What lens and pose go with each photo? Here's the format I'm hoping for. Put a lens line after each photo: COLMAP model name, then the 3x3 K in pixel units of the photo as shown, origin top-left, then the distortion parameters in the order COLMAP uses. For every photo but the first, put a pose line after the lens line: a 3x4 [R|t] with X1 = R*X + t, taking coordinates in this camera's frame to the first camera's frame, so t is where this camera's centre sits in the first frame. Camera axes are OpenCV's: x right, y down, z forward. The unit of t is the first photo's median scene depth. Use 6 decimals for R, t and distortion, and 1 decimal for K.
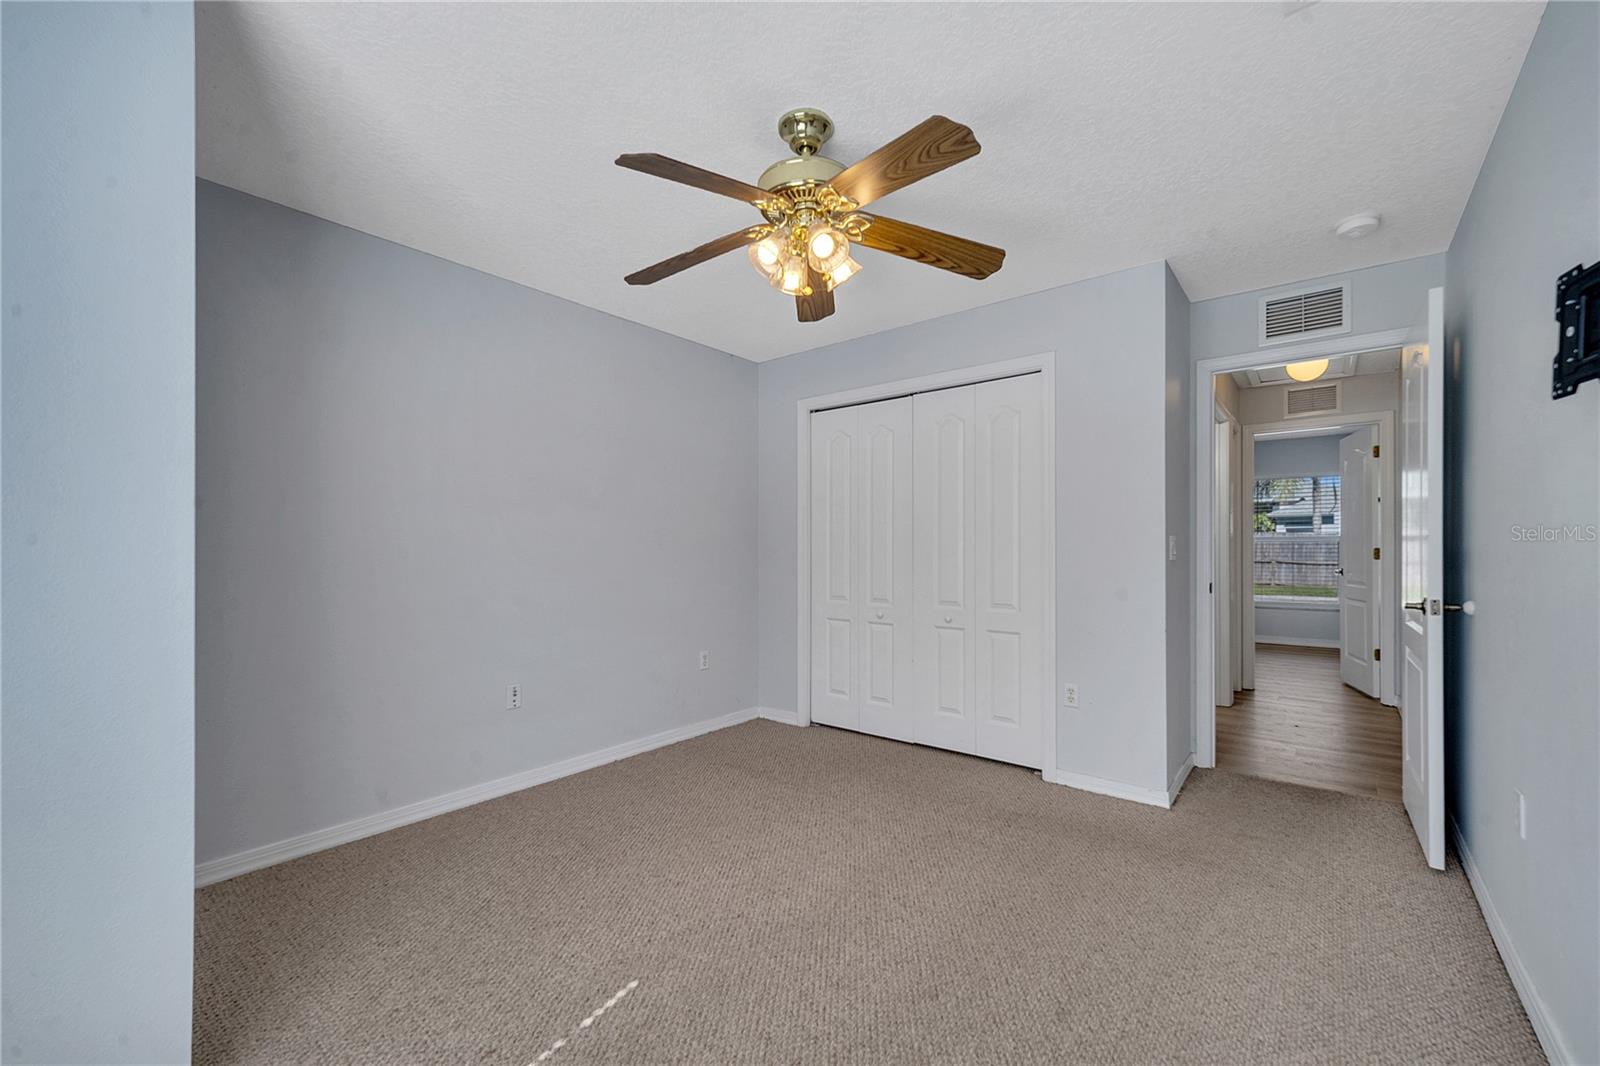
lens RADIAL K [[654.2, 0, 793.7], [0, 654.2, 541.1], [0, 0, 1]] dist [0.000738, 0.000320]
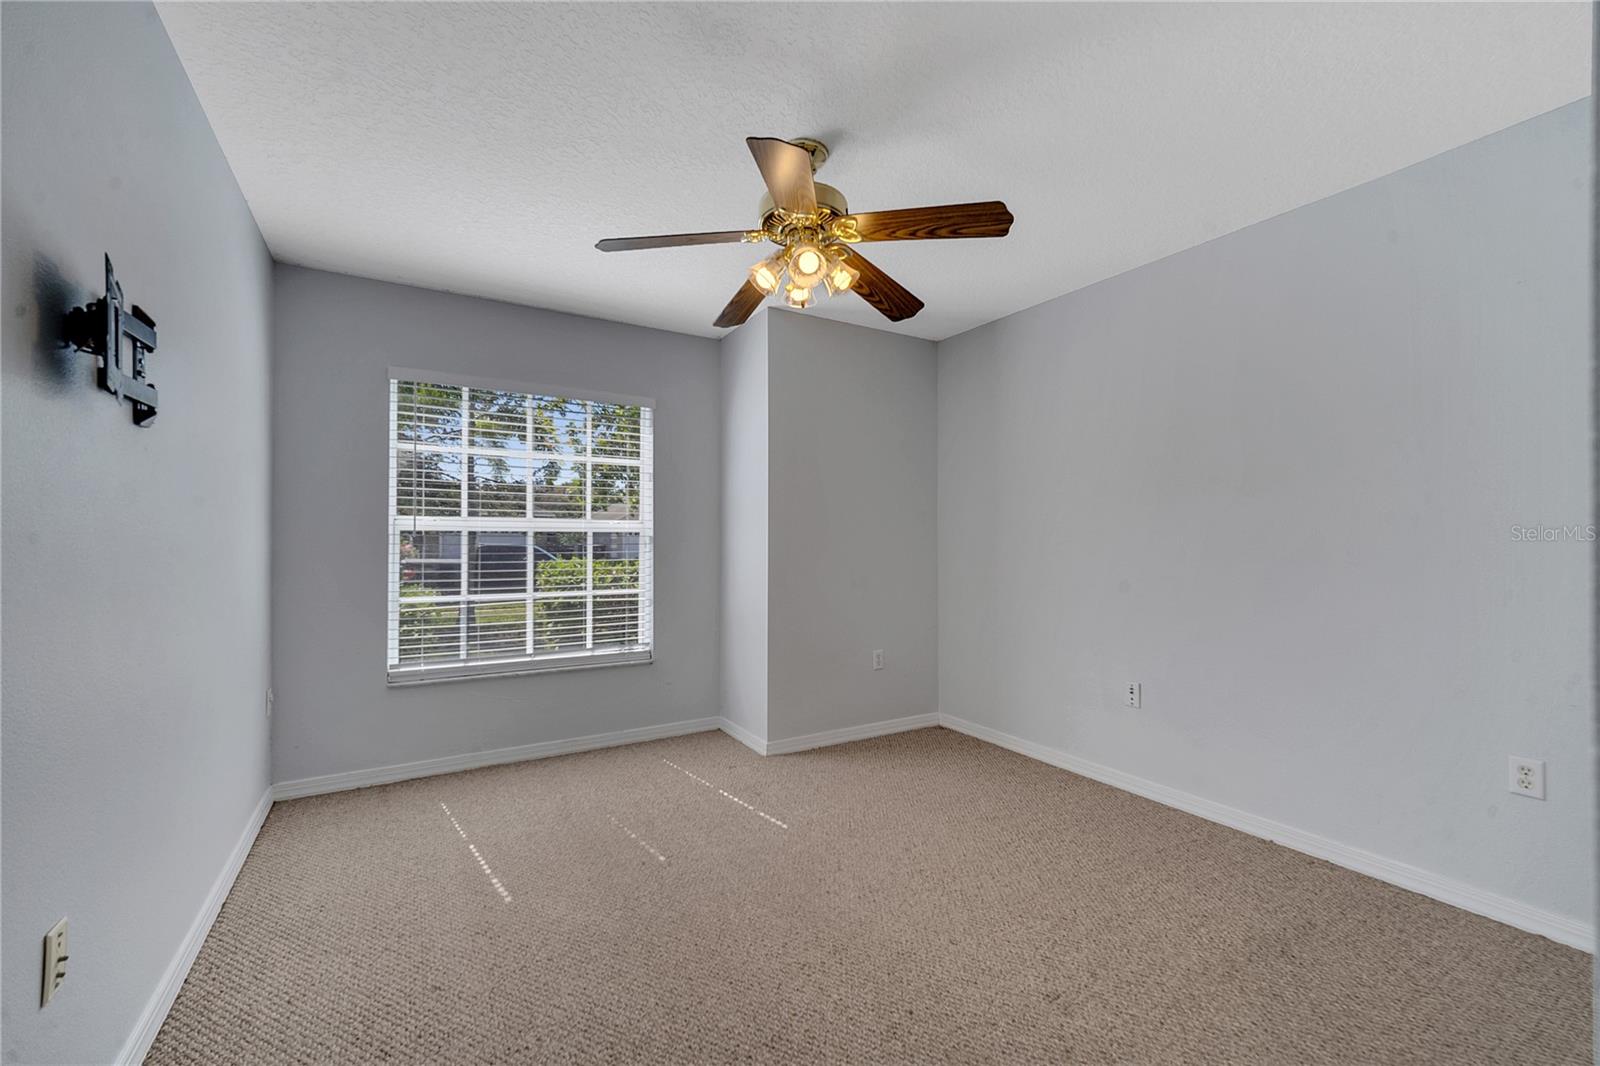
lens RADIAL K [[654.2, 0, 795.5], [0, 654.2, 536.2], [0, 0, 1]] dist [0.000738, 0.000320]
pose [[-0.358616, -0.010026, -0.933431, 0.677487], [0.003487, 0.999921, -0.012080, 0.016039], [0.933478, -0.007587, -0.358553, 0.917845]]
